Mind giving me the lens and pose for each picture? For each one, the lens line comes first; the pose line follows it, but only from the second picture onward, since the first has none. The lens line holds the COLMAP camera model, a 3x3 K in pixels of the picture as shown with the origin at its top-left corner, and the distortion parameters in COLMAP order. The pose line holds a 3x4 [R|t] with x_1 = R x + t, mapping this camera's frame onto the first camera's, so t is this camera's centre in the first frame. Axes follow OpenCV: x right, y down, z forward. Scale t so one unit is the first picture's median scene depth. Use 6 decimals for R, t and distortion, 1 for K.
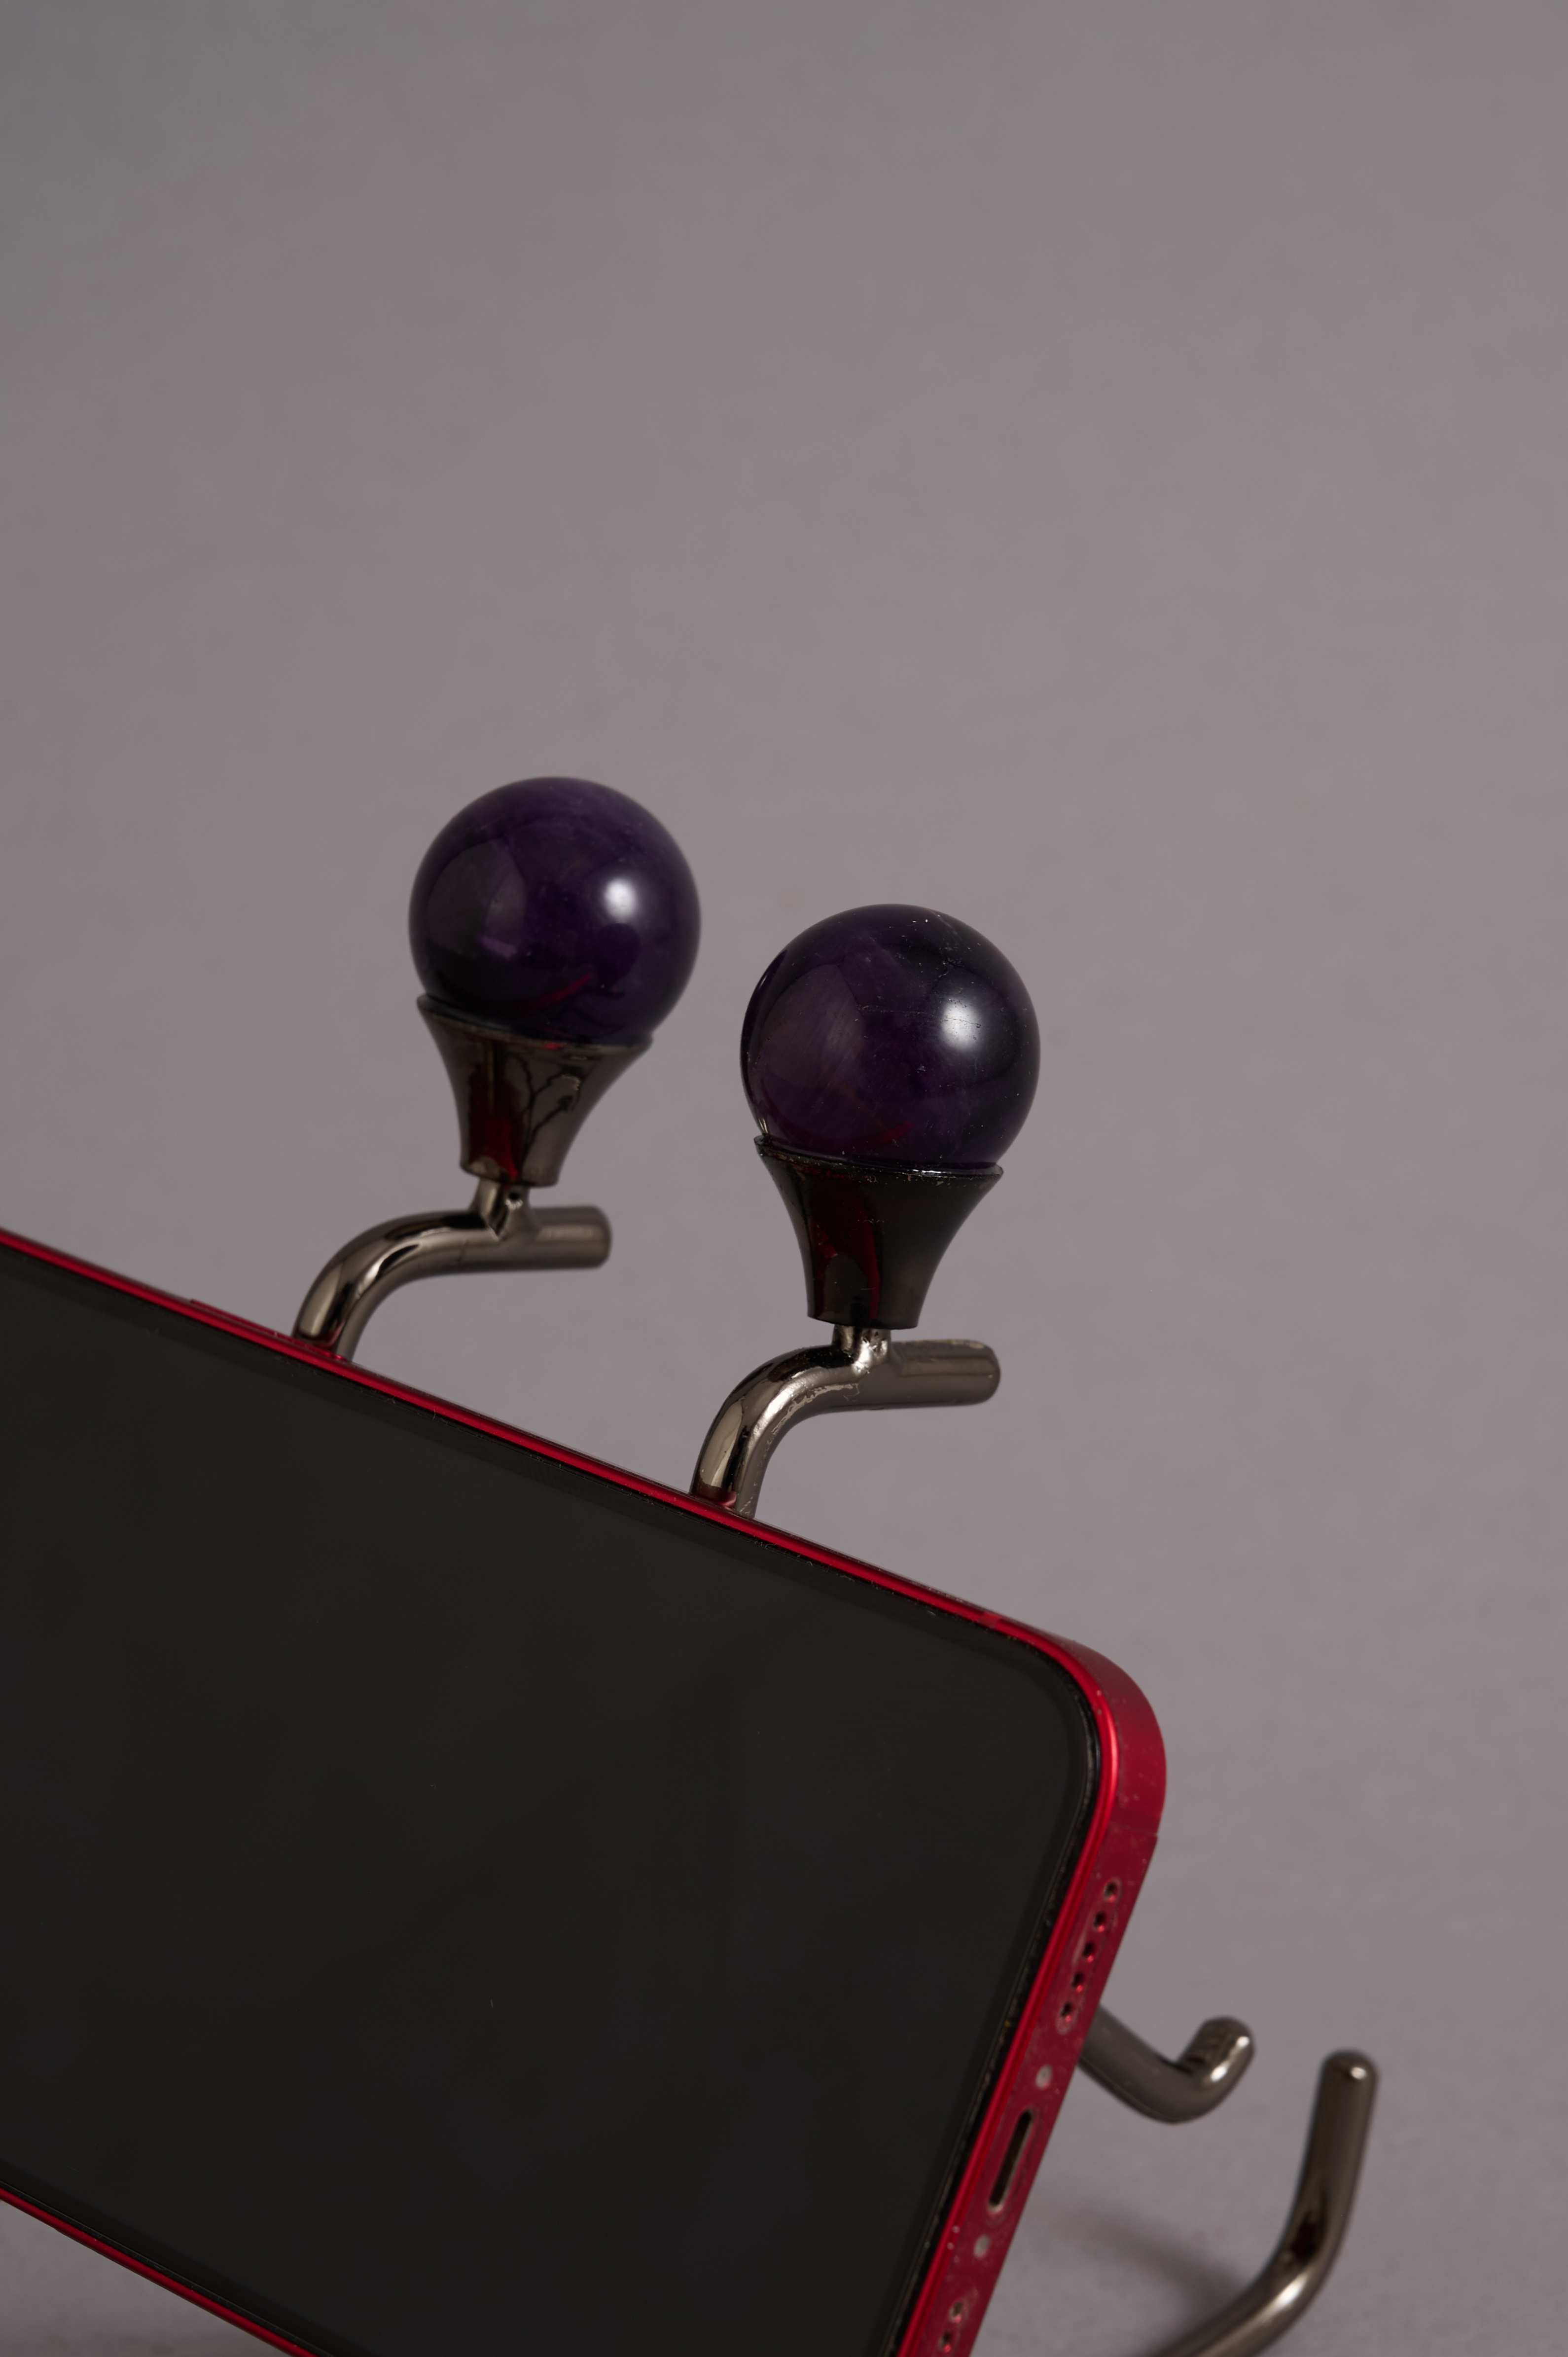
lens RADIAL K [[6045.7, 0, 791.6], [0, 6045.7, 1261.2], [0, 0, 1]] dist [-0.076508, -0.195896]
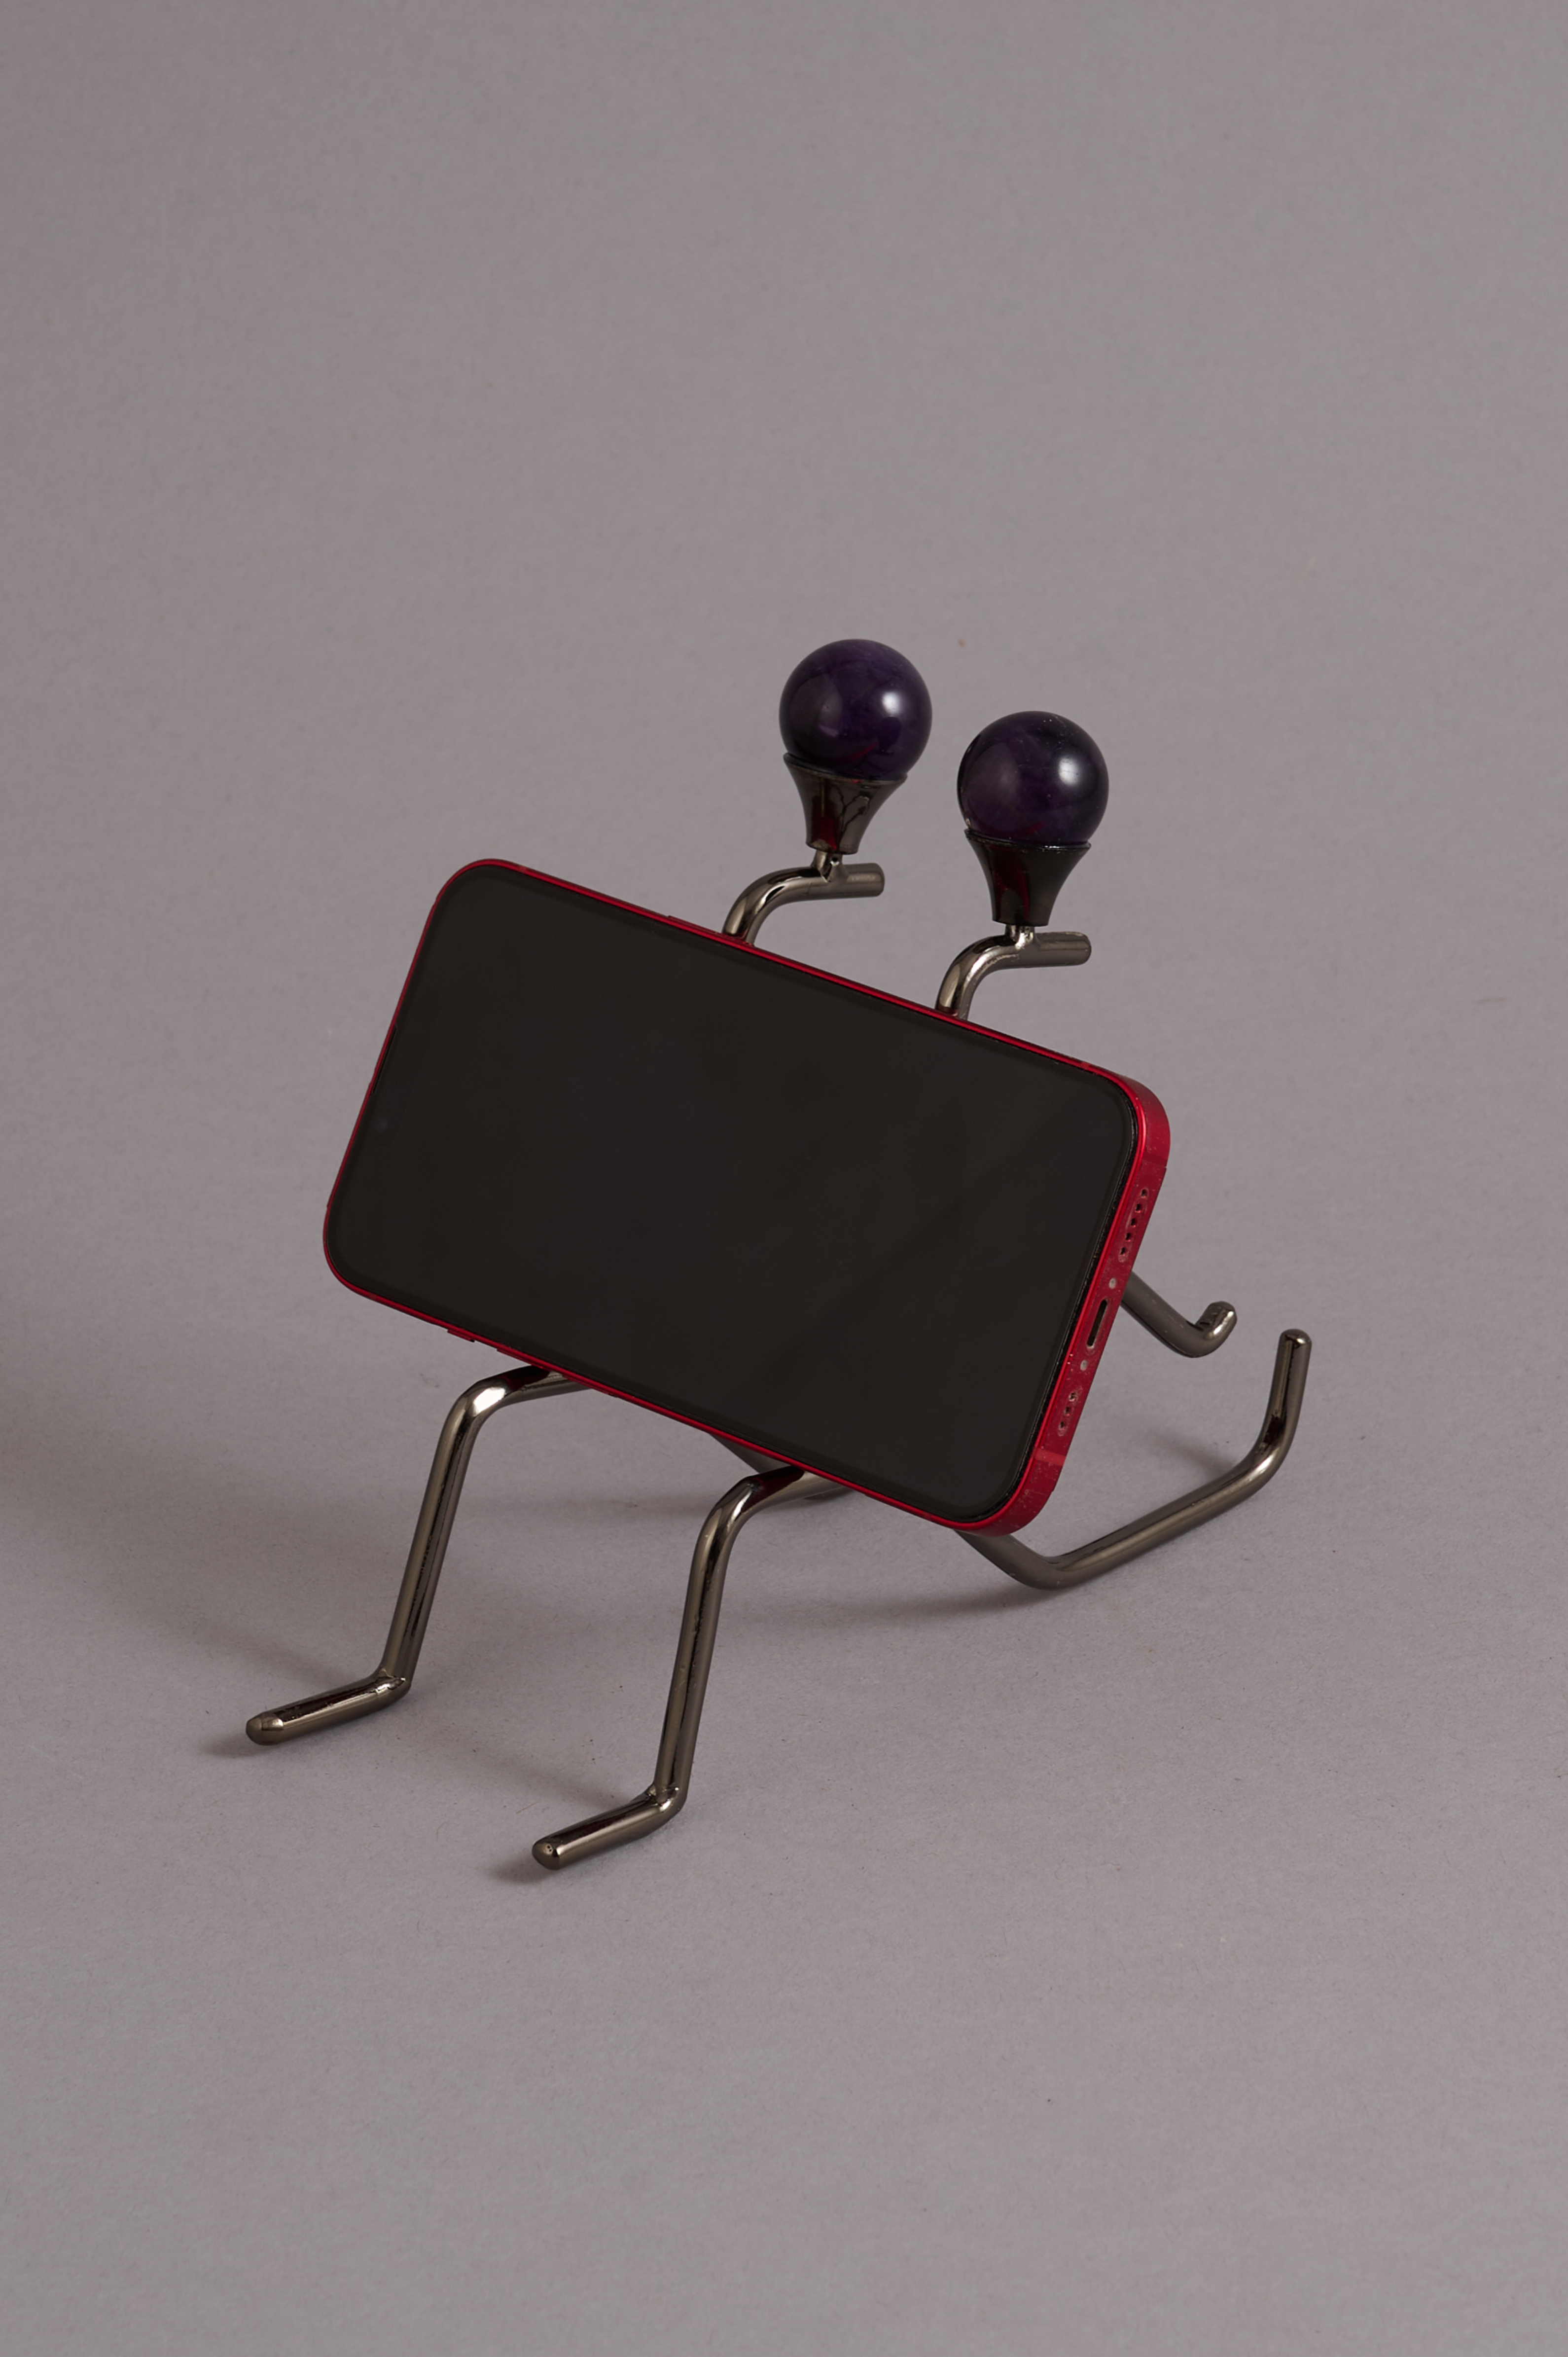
lens RADIAL K [[6137.3, 0, 812.9], [0, 6137.3, 1345.3], [0, 0, 1]] dist [-0.074094, 0.182489]
pose [[0.999732, -0.012853, -0.019238, -0.019136], [0.014311, 0.996878, 0.077647, -0.008909], [0.018180, -0.077901, 0.996795, -1.001900]]
